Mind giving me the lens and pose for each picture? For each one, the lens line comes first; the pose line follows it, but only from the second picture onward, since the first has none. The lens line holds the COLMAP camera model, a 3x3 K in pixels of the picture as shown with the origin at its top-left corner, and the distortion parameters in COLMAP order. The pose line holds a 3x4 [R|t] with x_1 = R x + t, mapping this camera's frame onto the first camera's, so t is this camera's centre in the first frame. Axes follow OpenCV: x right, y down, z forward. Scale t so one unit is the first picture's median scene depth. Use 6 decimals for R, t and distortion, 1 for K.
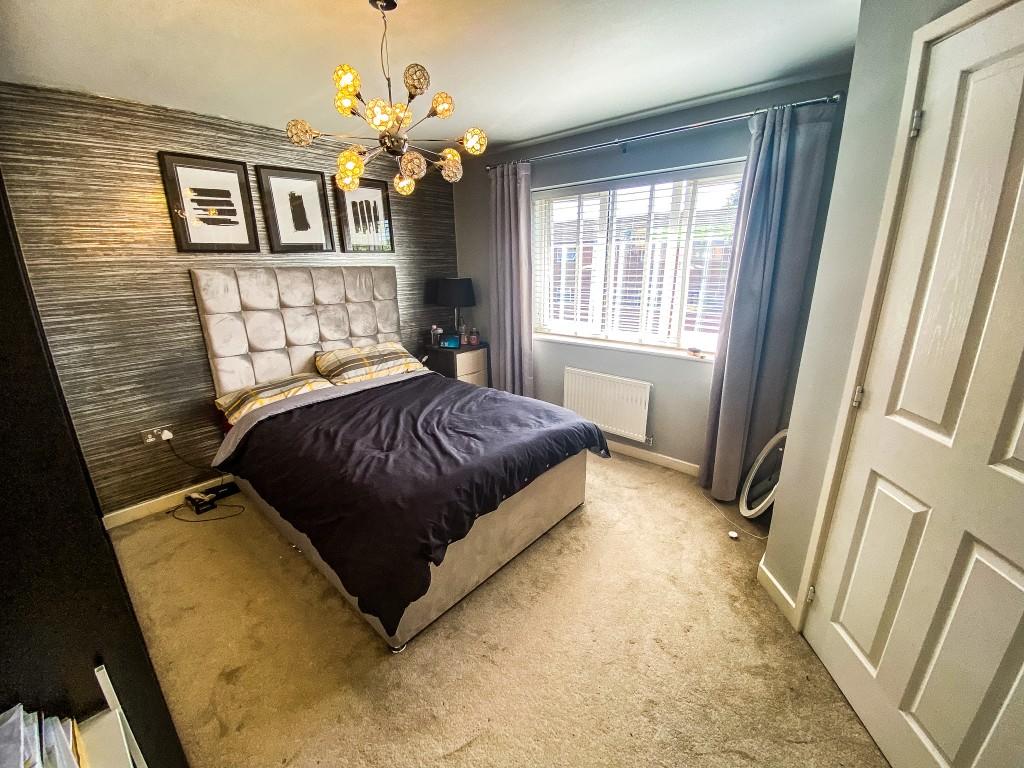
lens RADIAL K [[416.9, 0, 512.0], [0, 416.9, 384.0], [0, 0, 1]] dist [0.001546, -0.000060]
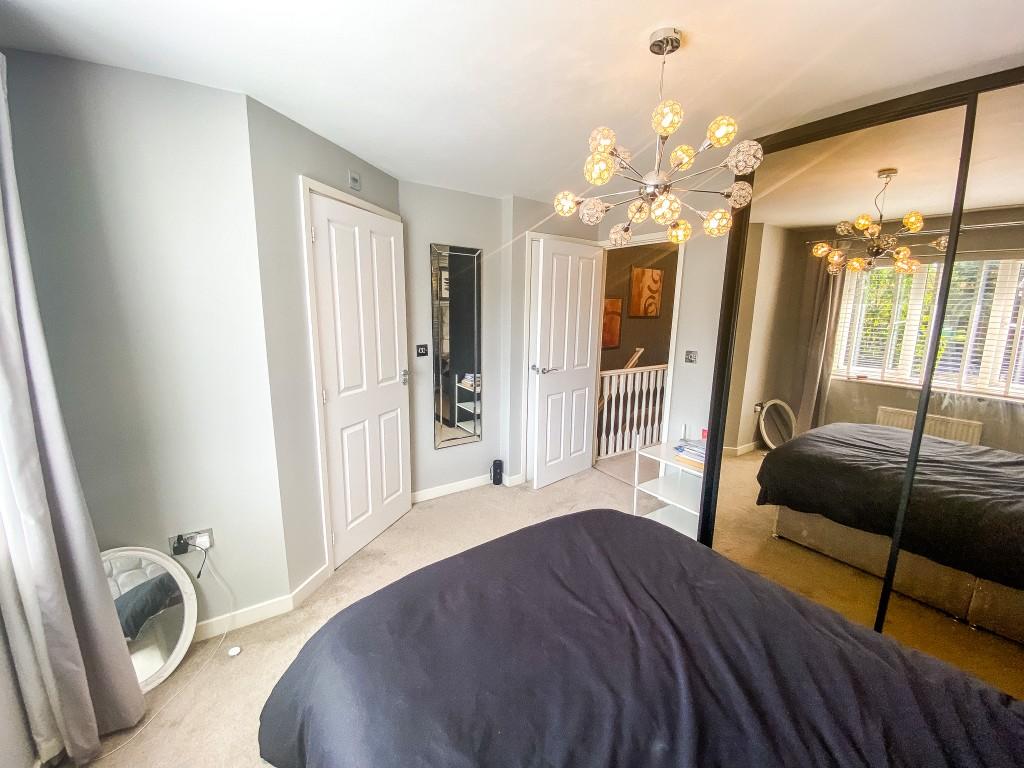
lens RADIAL K [[416.9, 0, 512.0], [0, 416.9, 384.0], [0, 0, 1]] dist [0.001546, -0.000060]
pose [[-0.969745, -0.046210, 0.239705, -0.133595], [0.064784, 0.897999, 0.435203, -0.371916], [-0.235366, 0.437565, -0.867836, 1.245382]]
